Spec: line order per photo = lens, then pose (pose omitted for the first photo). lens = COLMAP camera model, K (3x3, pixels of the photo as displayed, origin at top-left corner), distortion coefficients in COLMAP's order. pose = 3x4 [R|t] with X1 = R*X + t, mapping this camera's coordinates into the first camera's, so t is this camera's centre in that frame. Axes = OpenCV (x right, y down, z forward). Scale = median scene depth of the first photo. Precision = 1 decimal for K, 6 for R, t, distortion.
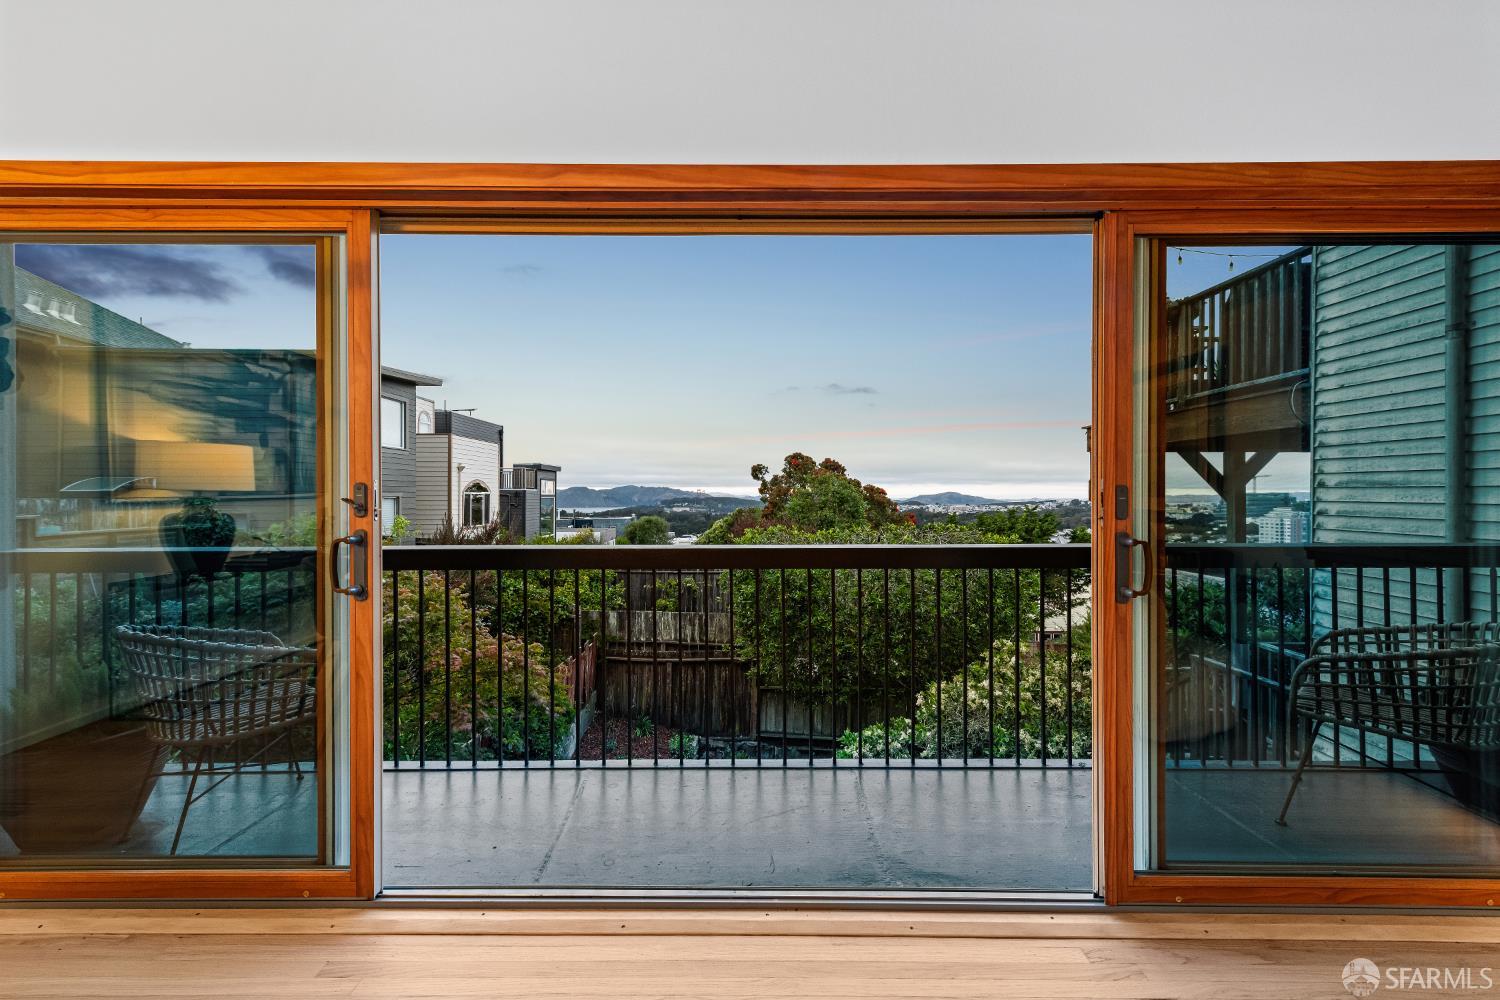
lens RADIAL K [[596.6, 0, 743.7], [0, 596.6, 485.3], [0, 0, 1]] dist [0.012197, -0.000281]
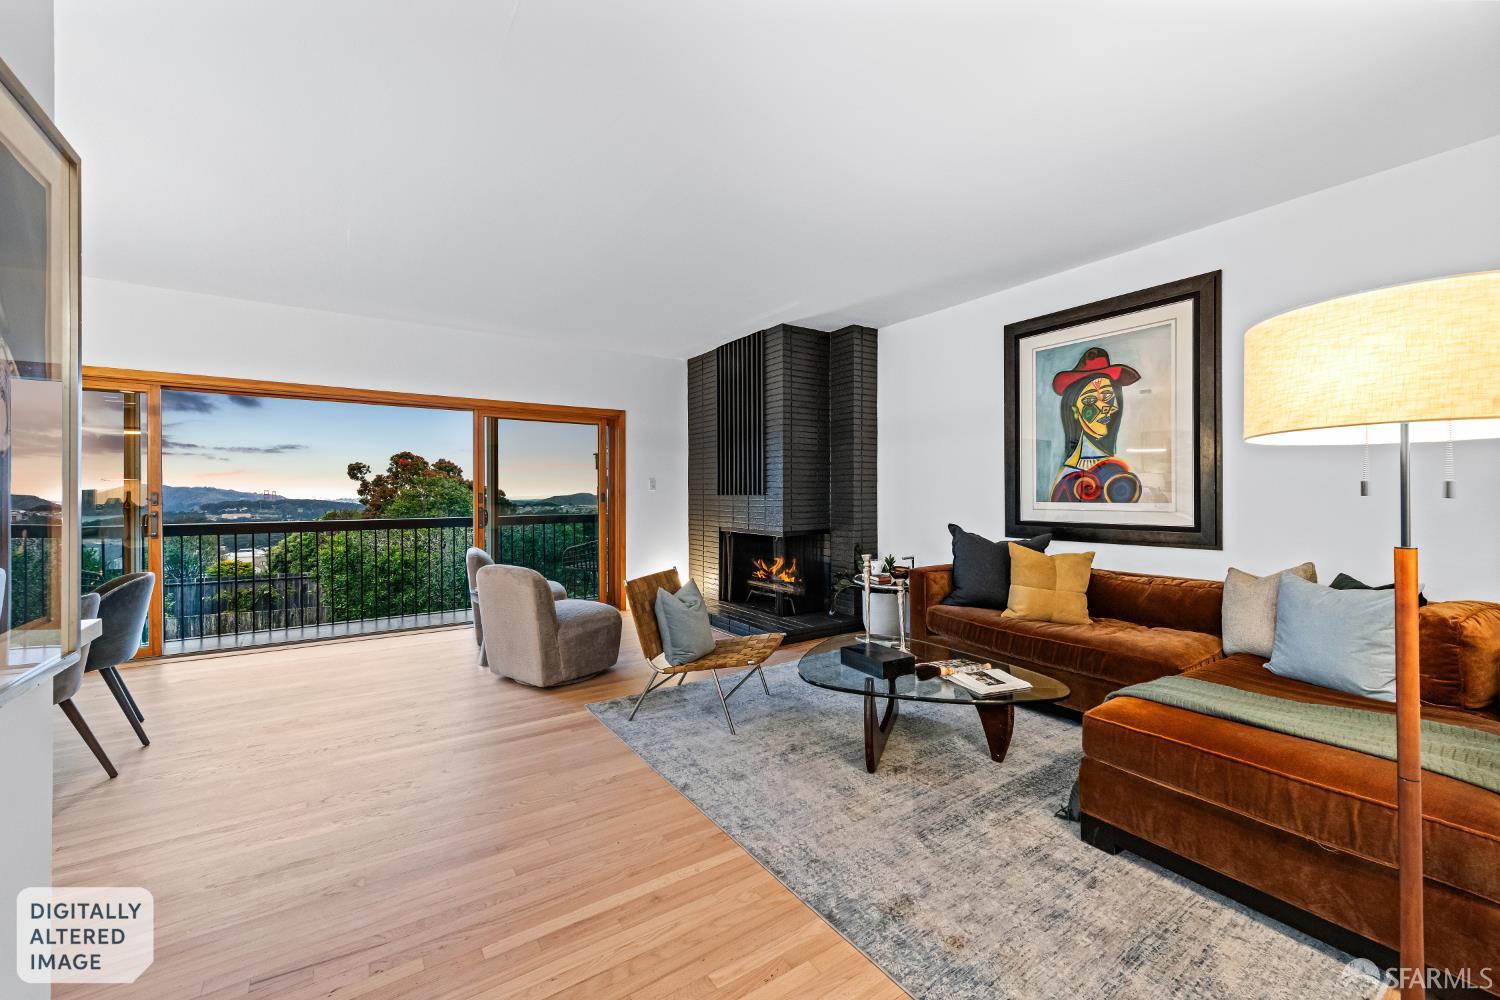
lens RADIAL K [[596.6, 0, 745.6], [0, 596.6, 494.0], [0, 0, 1]] dist [0.012197, -0.000281]
pose [[0.826234, -0.001031, 0.563327, -0.002001], [-0.006133, 0.999923, 0.010826, -0.005178], [-0.563294, -0.012399, 0.826163, -0.331617]]
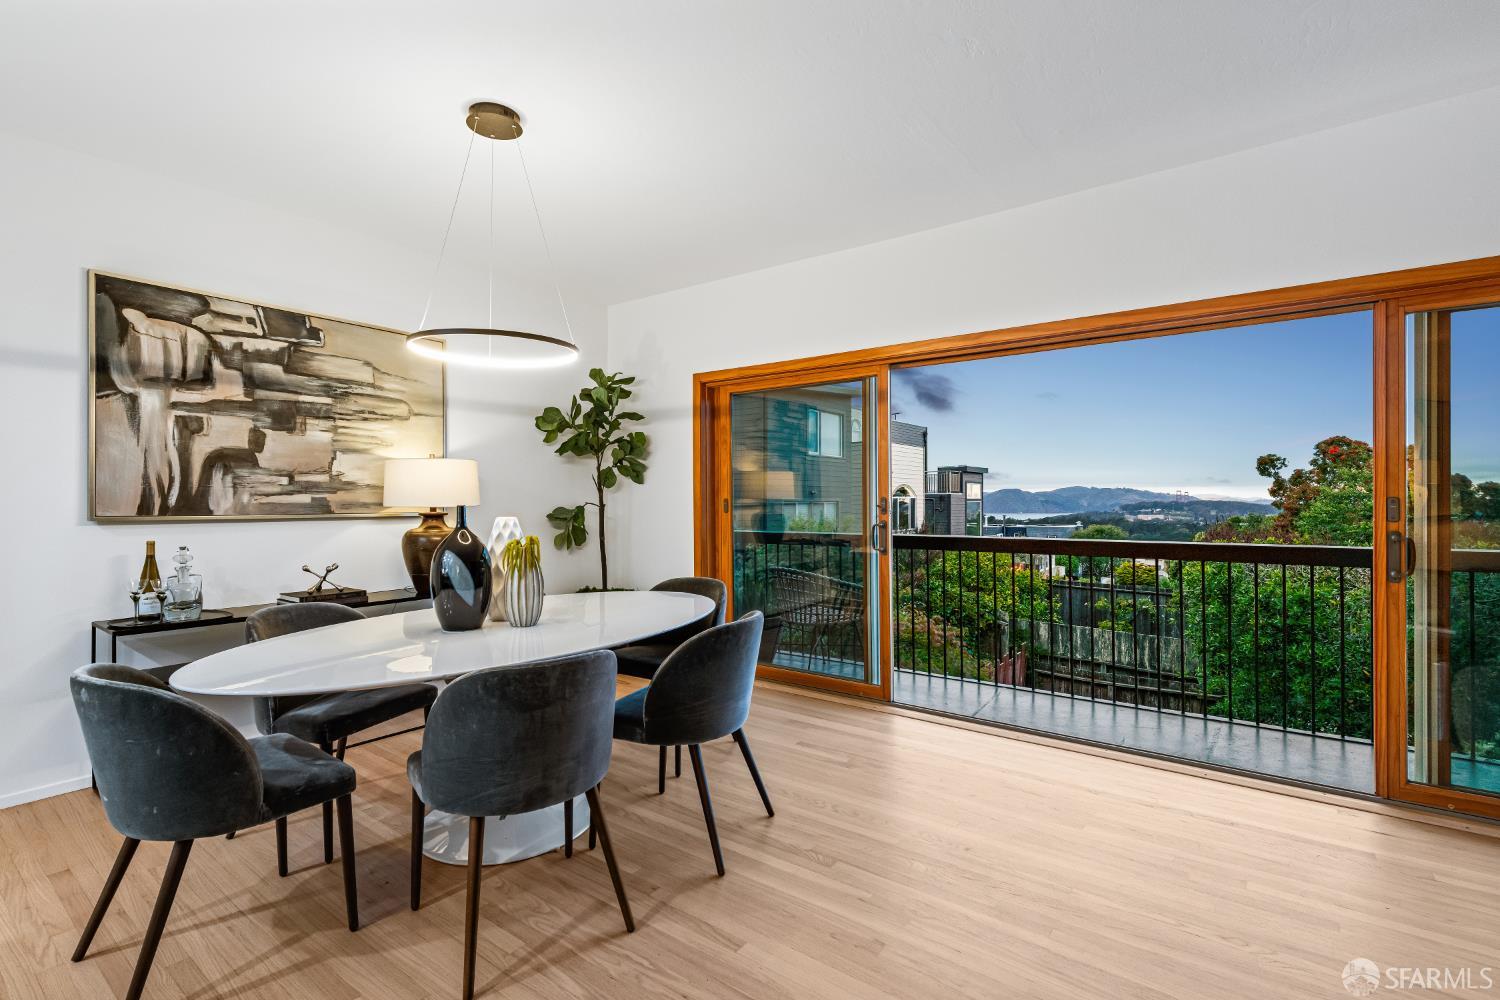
lens RADIAL K [[693.4, 0, 749.2], [0, 693.4, 499.6], [0, 0, 1]] dist [0.005016, -0.001065]
pose [[0.808214, -0.000808, -0.588889, 0.050323], [0.011648, 0.999825, 0.014614, -0.004648], [0.588774, -0.018671, 0.808082, -0.154909]]
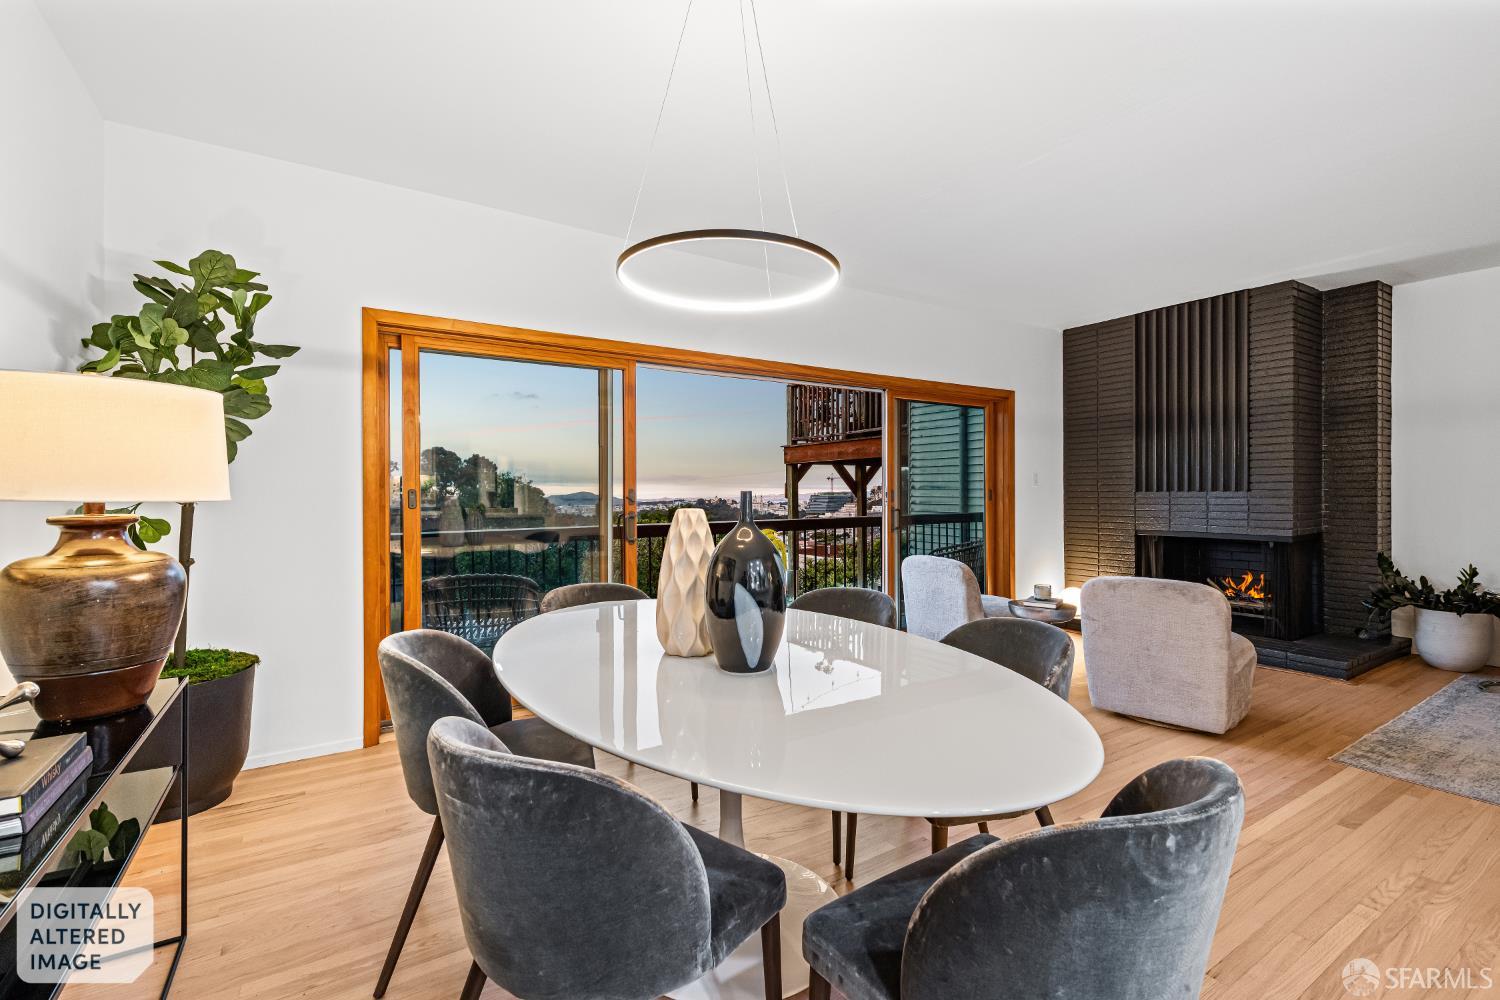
lens RADIAL K [[658.4, 0, 742.7], [0, 658.4, 497.3], [0, 0, 1]] dist [0.011189, -0.000621]
pose [[0.841088, -0.006610, 0.540857, -0.208905], [-0.003833, 0.999827, 0.018181, -0.002205], [-0.540884, -0.017365, 0.840918, -0.153544]]
